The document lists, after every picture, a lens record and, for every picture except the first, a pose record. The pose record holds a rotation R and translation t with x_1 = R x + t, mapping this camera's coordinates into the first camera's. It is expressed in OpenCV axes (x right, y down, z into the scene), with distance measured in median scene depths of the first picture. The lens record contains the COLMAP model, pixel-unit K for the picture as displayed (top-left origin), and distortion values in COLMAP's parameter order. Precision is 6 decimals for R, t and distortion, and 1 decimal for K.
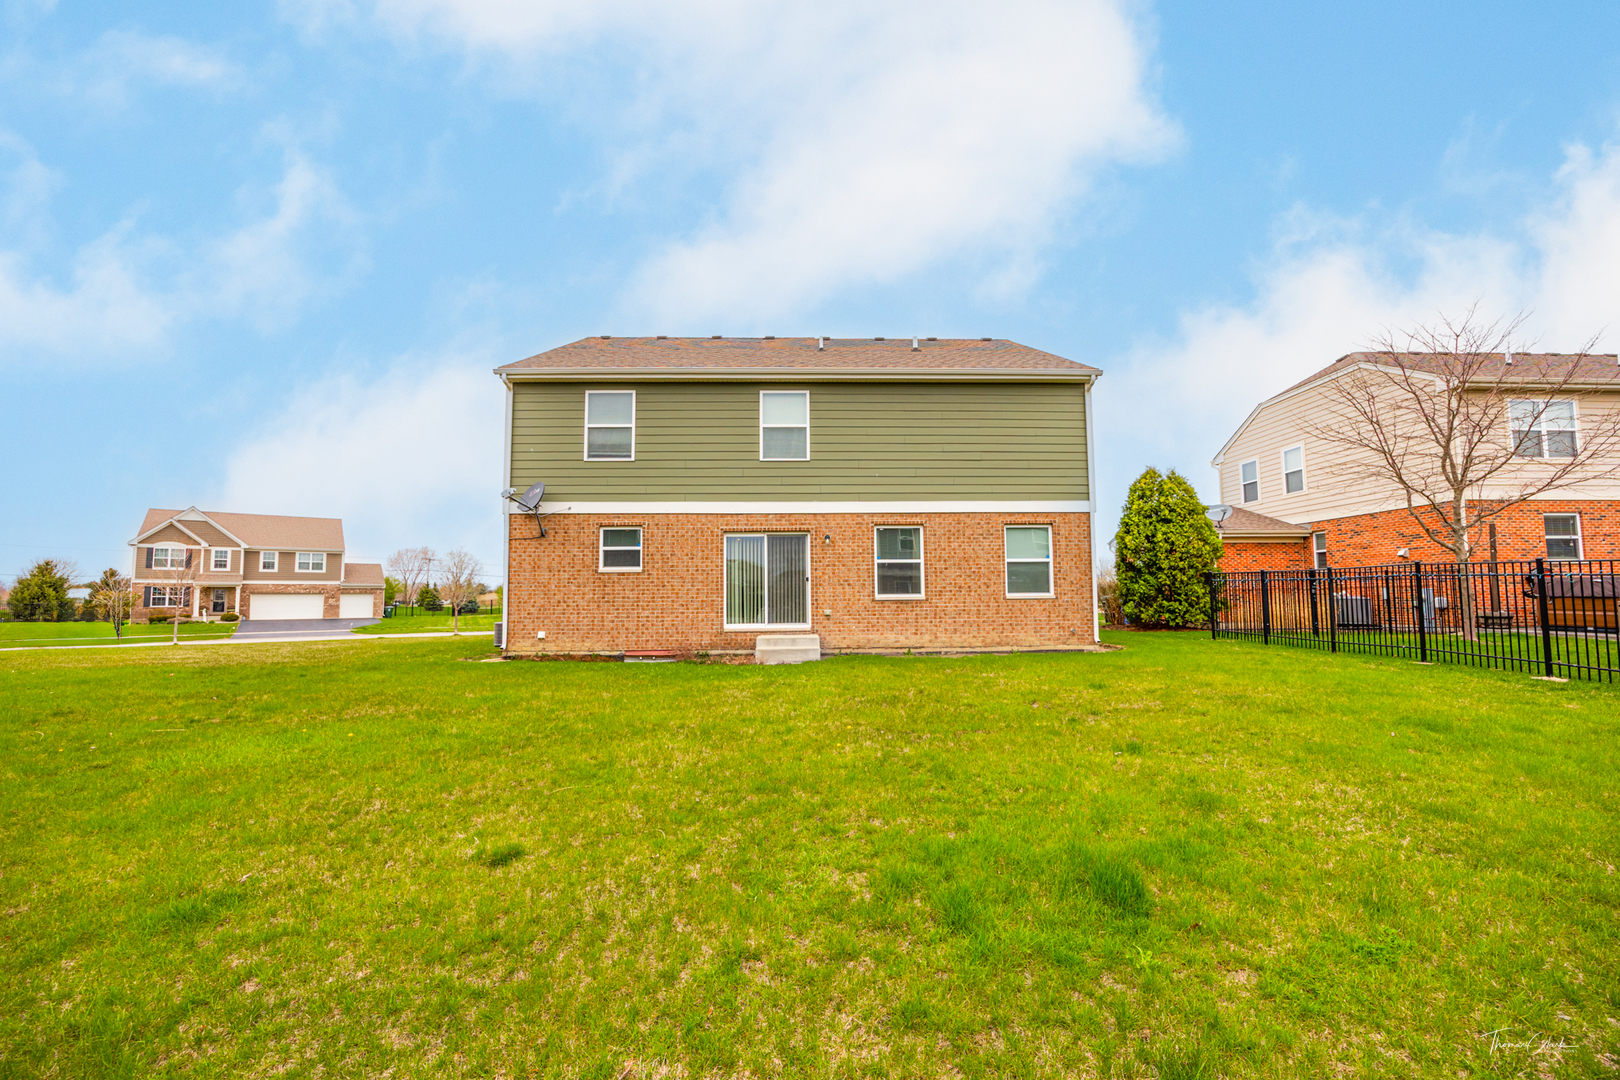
lens RADIAL K [[730.9, 0, 809.2], [0, 730.9, 568.4], [0, 0, 1]] dist [-0.000615, -0.000051]
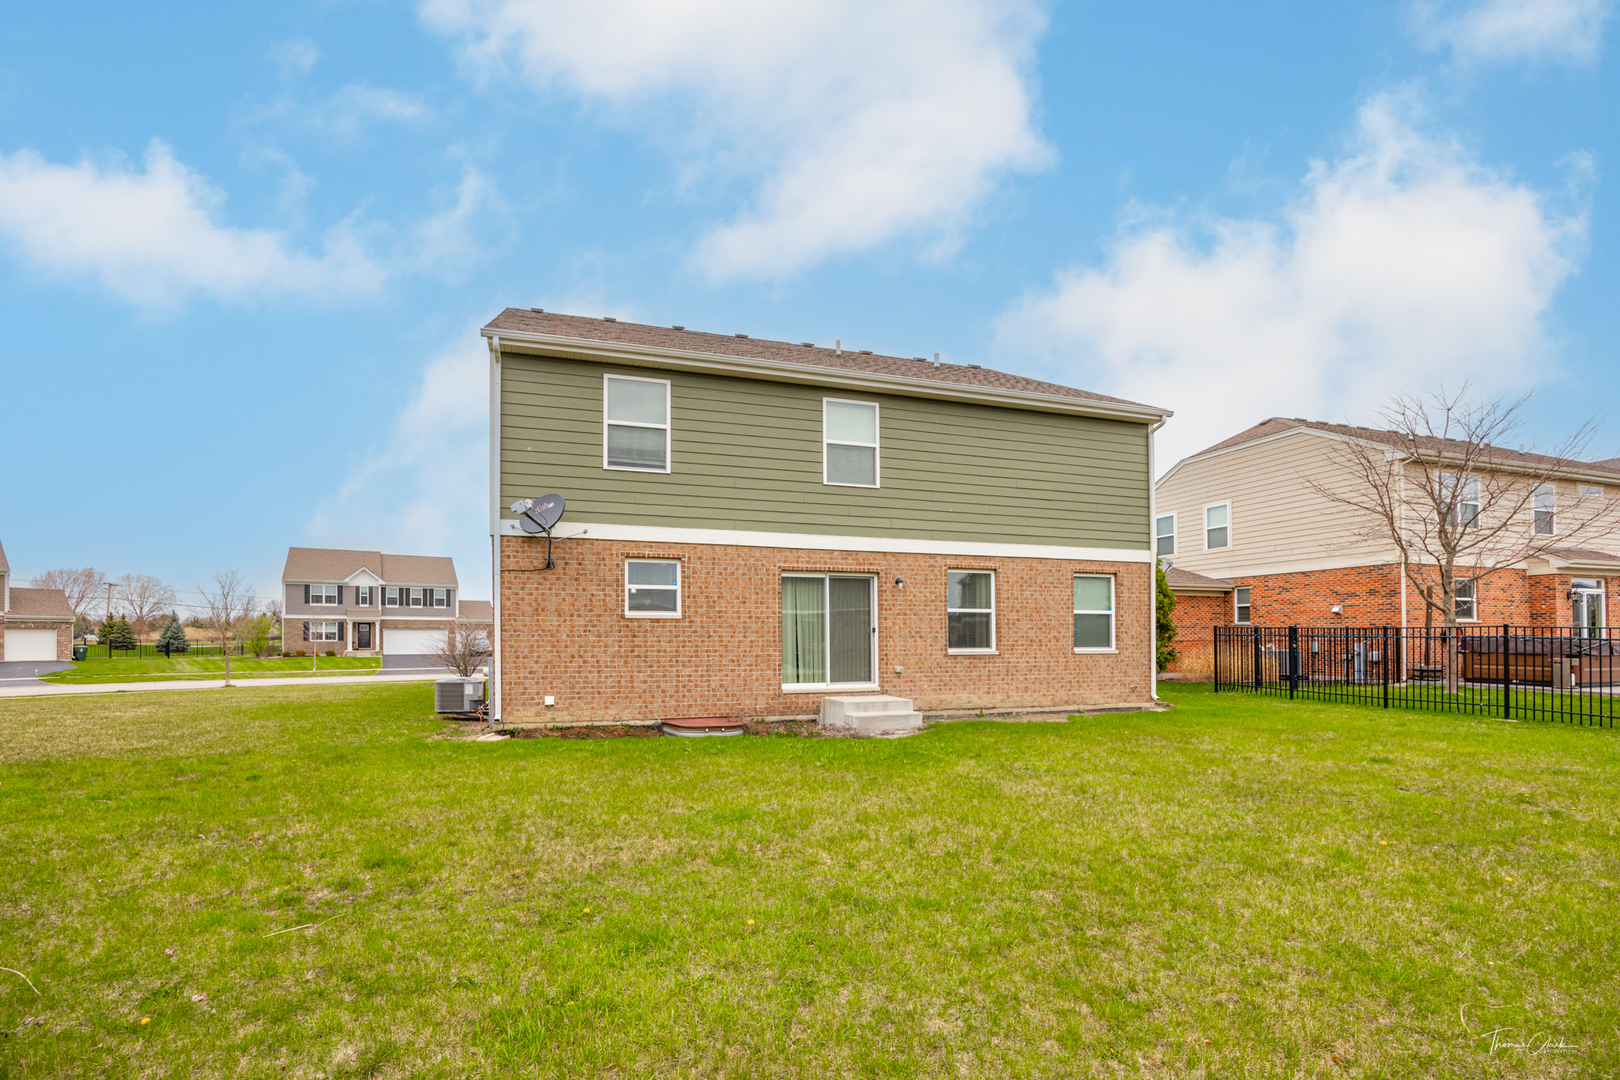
lens RADIAL K [[751.1, 0, 809.3], [0, 751.1, 656.9], [0, 0, 1]] dist [0.000029, -0.000201]
pose [[0.959586, 0.001933, 0.281408, -0.318971], [-0.020710, 0.997750, 0.063768, -0.007958], [-0.280651, -0.067019, 0.957467, 0.186667]]
